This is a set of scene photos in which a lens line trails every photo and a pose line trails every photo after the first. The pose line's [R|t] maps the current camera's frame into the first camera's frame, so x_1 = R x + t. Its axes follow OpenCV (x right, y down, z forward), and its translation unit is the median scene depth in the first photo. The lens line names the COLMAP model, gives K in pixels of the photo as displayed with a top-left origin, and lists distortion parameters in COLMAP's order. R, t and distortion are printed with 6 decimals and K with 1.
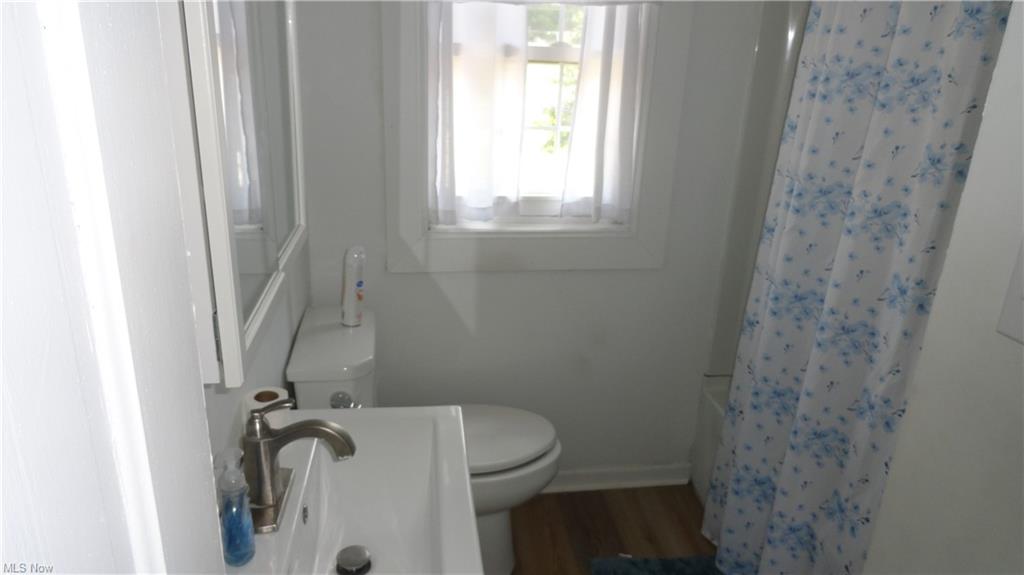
lens RADIAL K [[703.7, 0, 507.0], [0, 703.7, 289.0], [0, 0, 1]] dist [-0.009424, 0.013712]
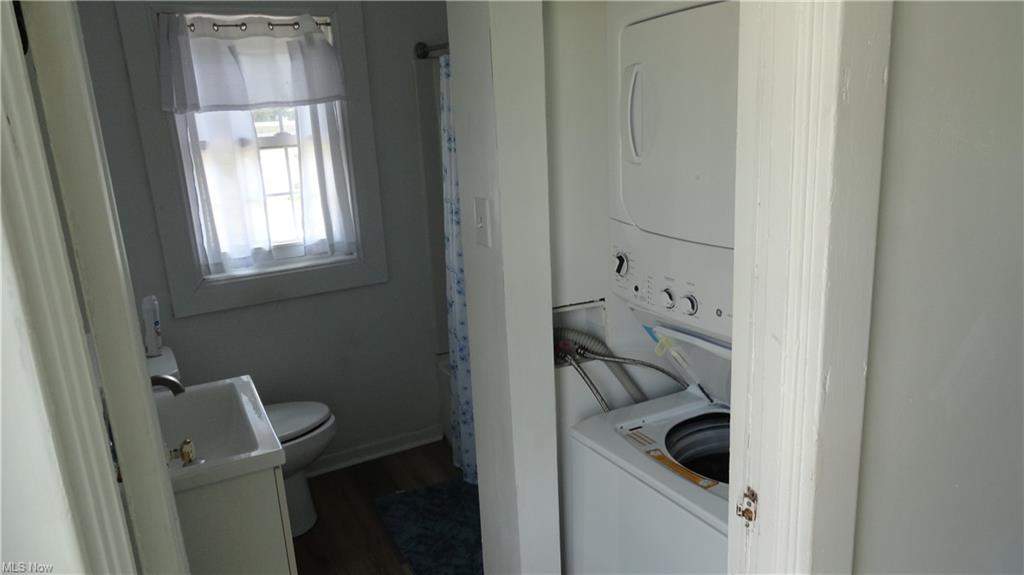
lens RADIAL K [[703.7, 0, 515.4], [0, 703.7, 292.5], [0, 0, 1]] dist [-0.009424, 0.013712]
pose [[0.934478, -0.171955, 0.311739, 0.020054], [0.199407, 0.978188, -0.058178, 0.130865], [-0.294936, 0.116529, 0.948385, -0.415605]]
